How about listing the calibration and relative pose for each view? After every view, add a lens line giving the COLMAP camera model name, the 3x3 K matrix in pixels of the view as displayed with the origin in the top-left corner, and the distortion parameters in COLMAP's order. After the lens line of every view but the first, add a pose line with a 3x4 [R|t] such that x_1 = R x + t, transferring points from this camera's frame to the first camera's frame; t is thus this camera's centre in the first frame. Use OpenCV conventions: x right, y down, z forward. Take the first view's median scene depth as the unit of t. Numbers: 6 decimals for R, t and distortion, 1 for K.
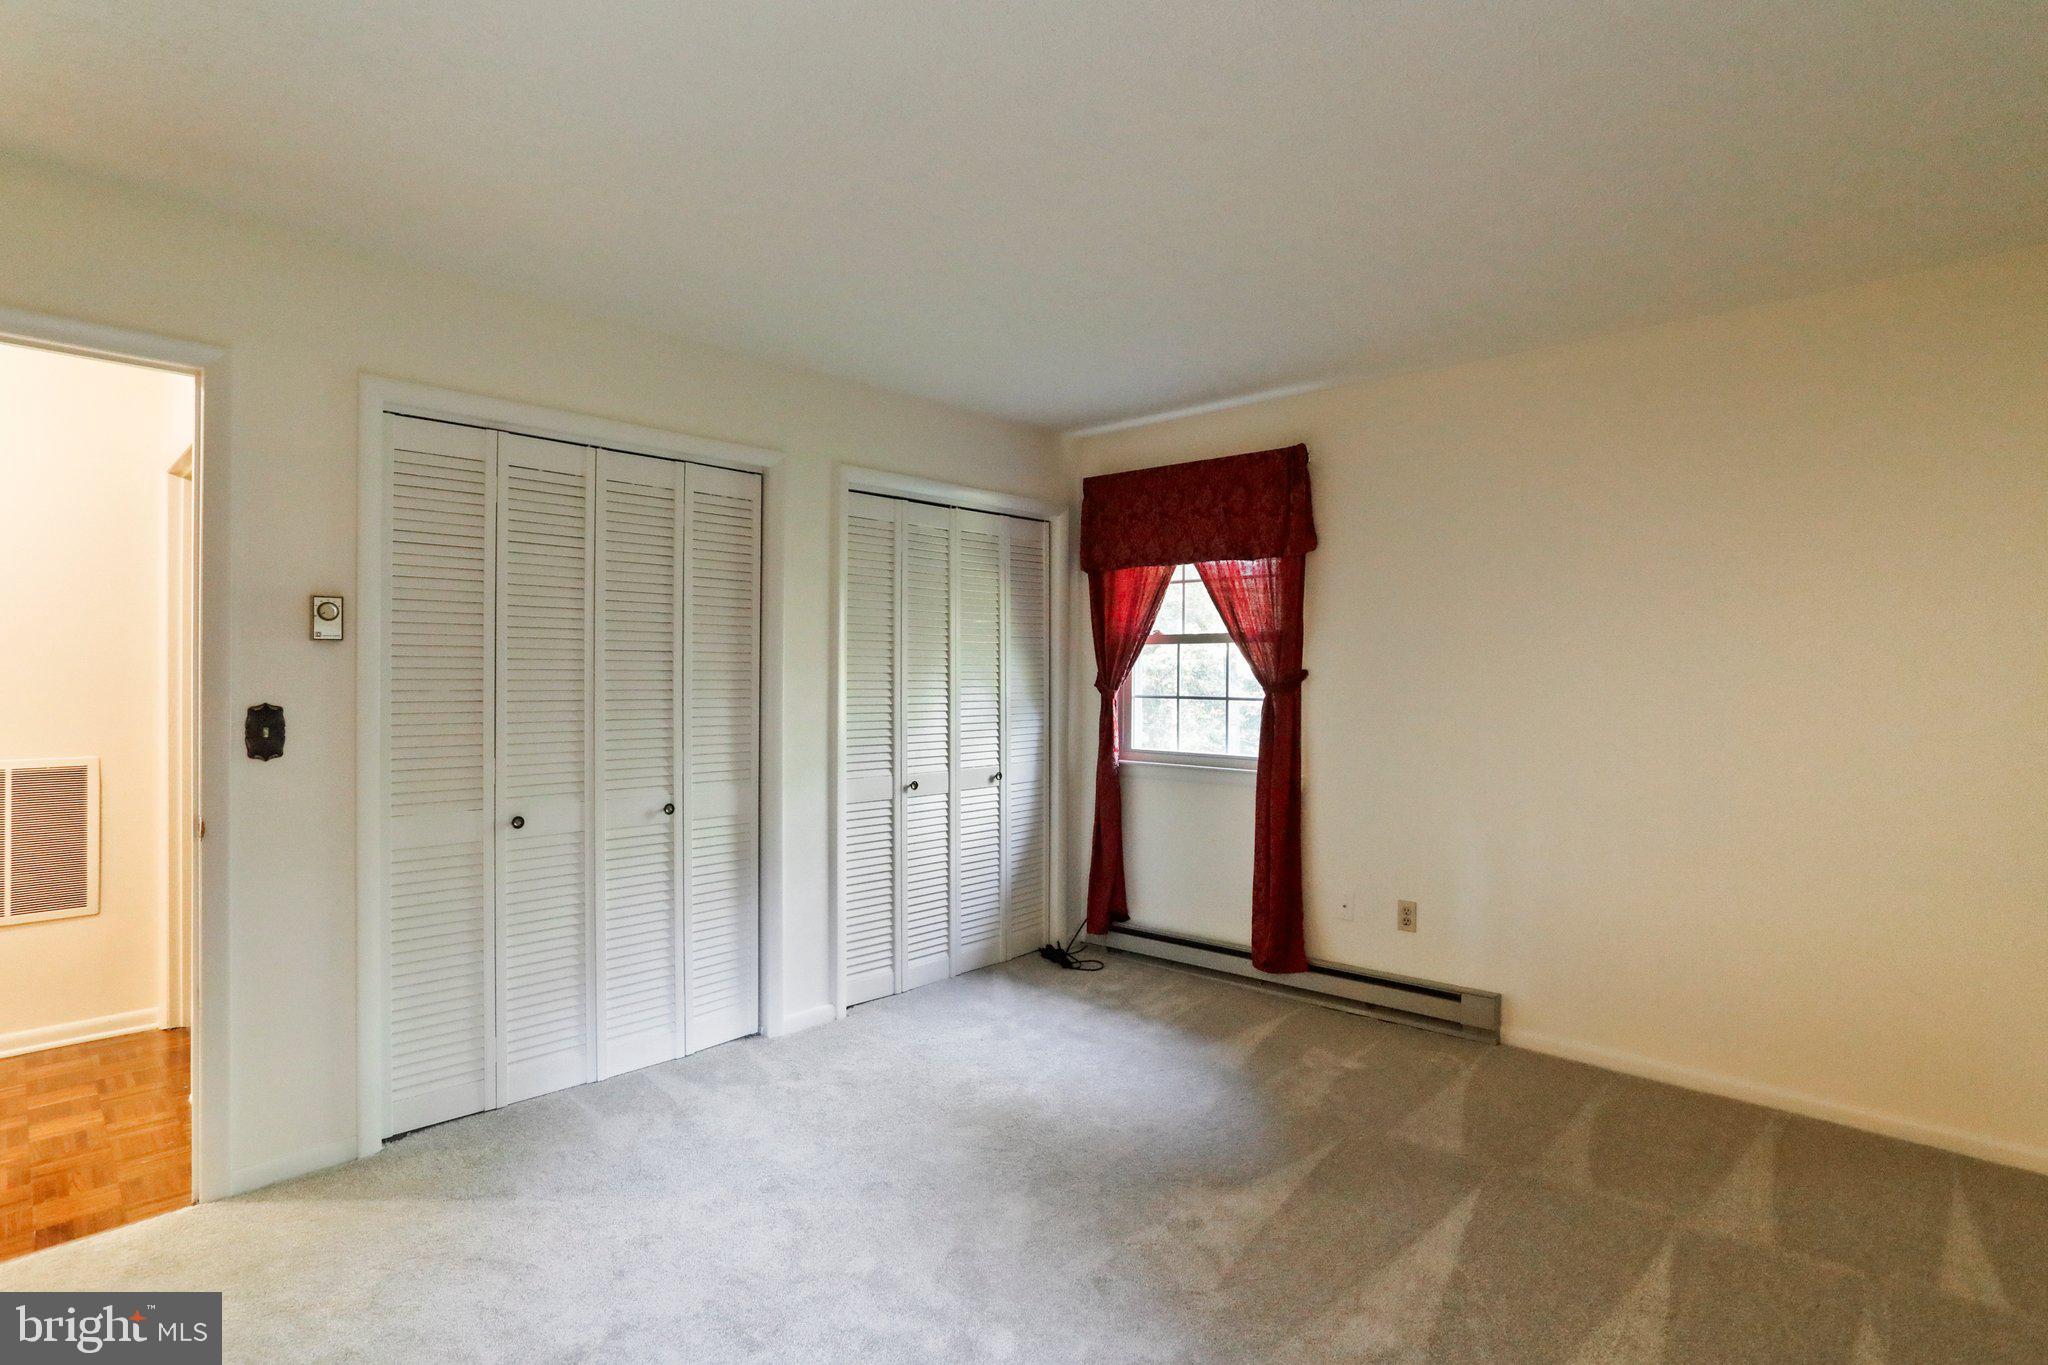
lens RADIAL K [[997.5, 0, 1027.6], [0, 997.5, 688.4], [0, 0, 1]] dist [-0.045525, 0.021290]
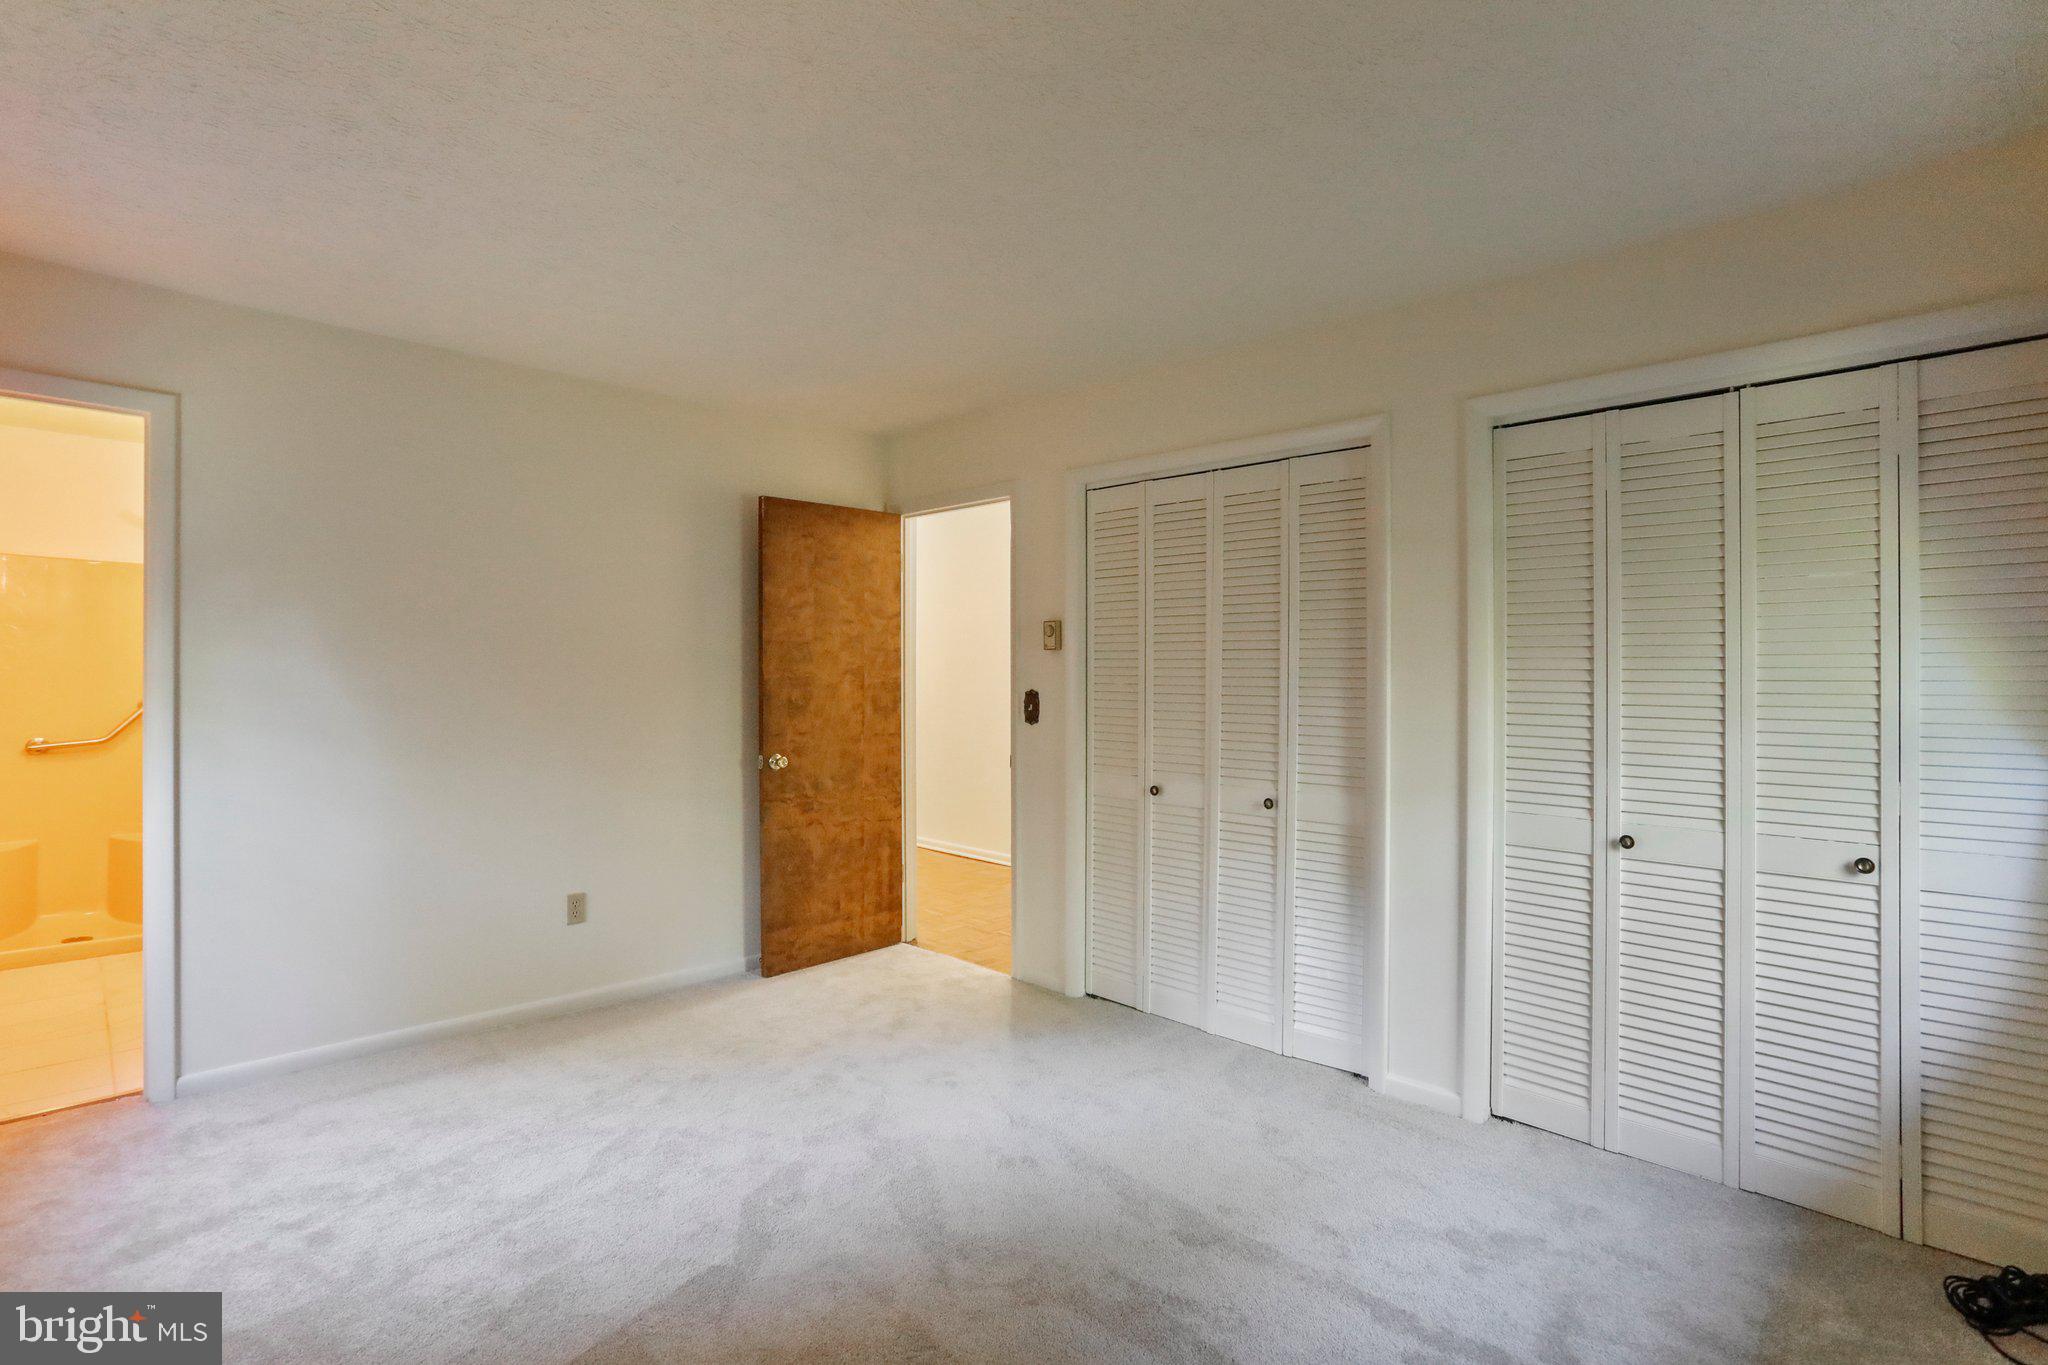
lens RADIAL K [[997.5, 0, 1019.4], [0, 997.5, 664.2], [0, 0, 1]] dist [-0.045525, 0.021290]
pose [[-0.027264, -0.002342, -0.999626, 0.589318], [-0.009118, 0.999956, -0.002094, -0.015192], [0.999587, 0.009058, -0.027284, 0.677590]]
